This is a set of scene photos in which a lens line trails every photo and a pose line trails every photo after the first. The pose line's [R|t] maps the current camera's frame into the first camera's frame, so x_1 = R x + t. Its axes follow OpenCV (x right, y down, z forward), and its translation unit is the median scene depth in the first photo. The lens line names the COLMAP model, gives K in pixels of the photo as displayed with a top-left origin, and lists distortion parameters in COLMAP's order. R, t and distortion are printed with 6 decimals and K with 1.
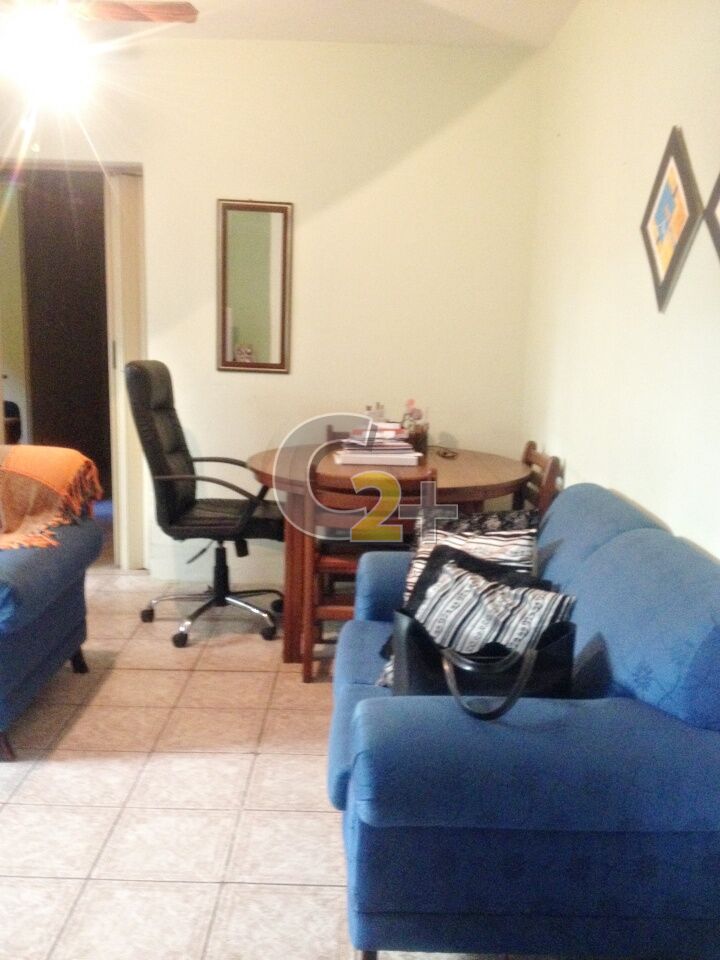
lens RADIAL K [[910.4, 0, 353.4], [0, 910.4, 480.2], [0, 0, 1]] dist [0.025794, 0.000000]
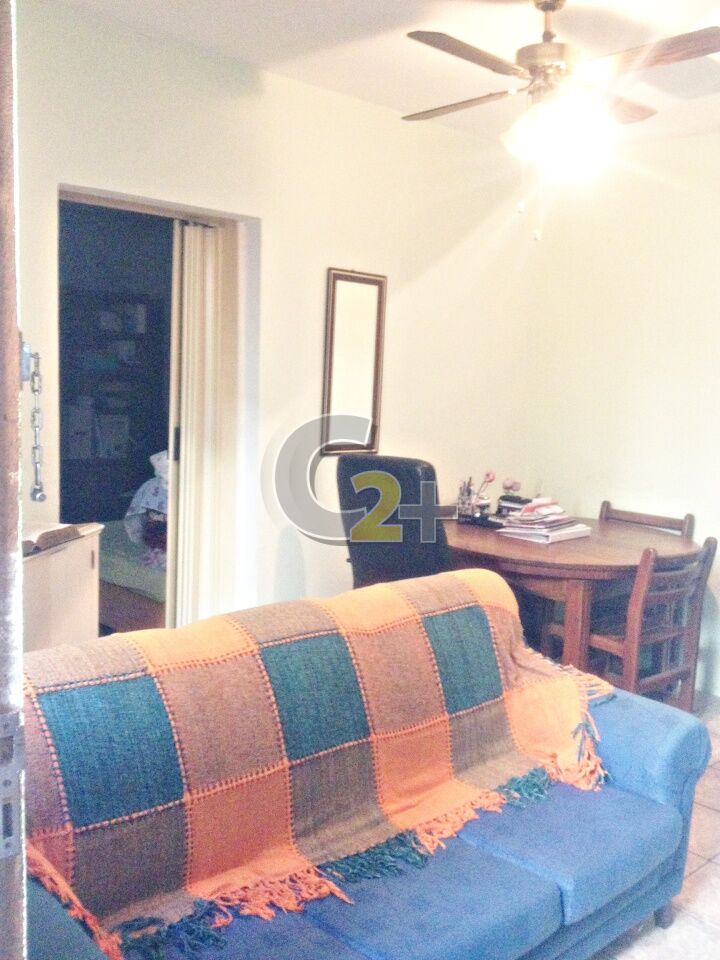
lens RADIAL K [[910.4, 0, 358.5], [0, 910.4, 470.1], [0, 0, 1]] dist [0.025794, 0.000000]
pose [[0.719930, -0.081419, 0.689254, -0.992666], [0.108259, 0.994113, 0.004353, -0.144573], [-0.685551, 0.071484, 0.724506, 0.453644]]
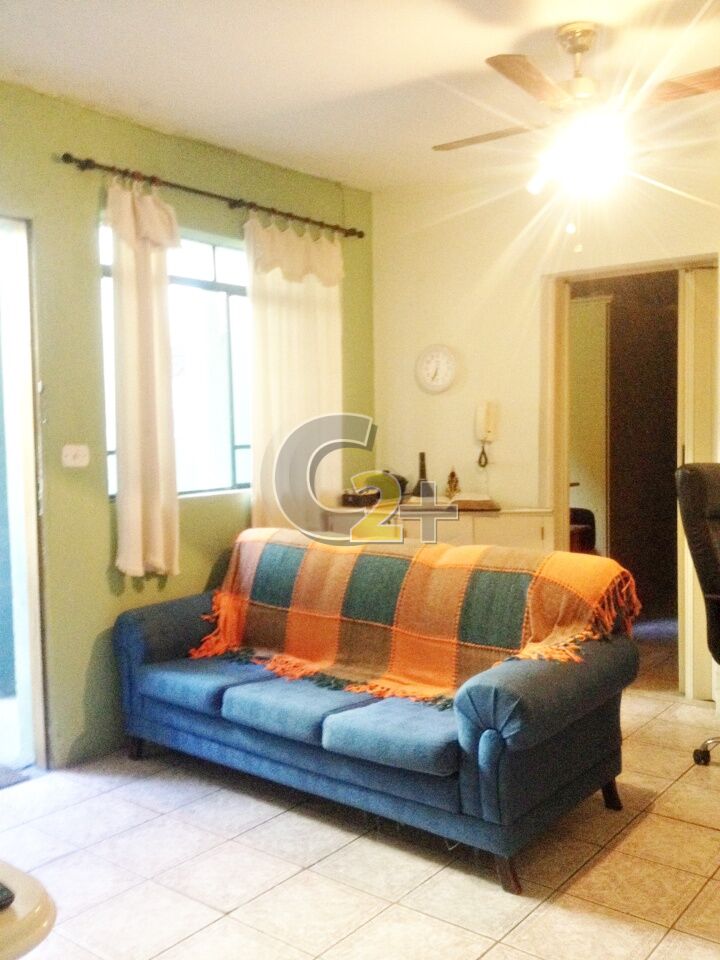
lens RADIAL K [[910.4, 0, 362.7], [0, 910.4, 478.0], [0, 0, 1]] dist [0.025794, 0.000000]
pose [[0.795778, -0.003659, -0.605577, 0.054806], [-0.072576, 0.992199, -0.101365, -0.002567], [0.601224, 0.124614, 0.789304, 0.110660]]
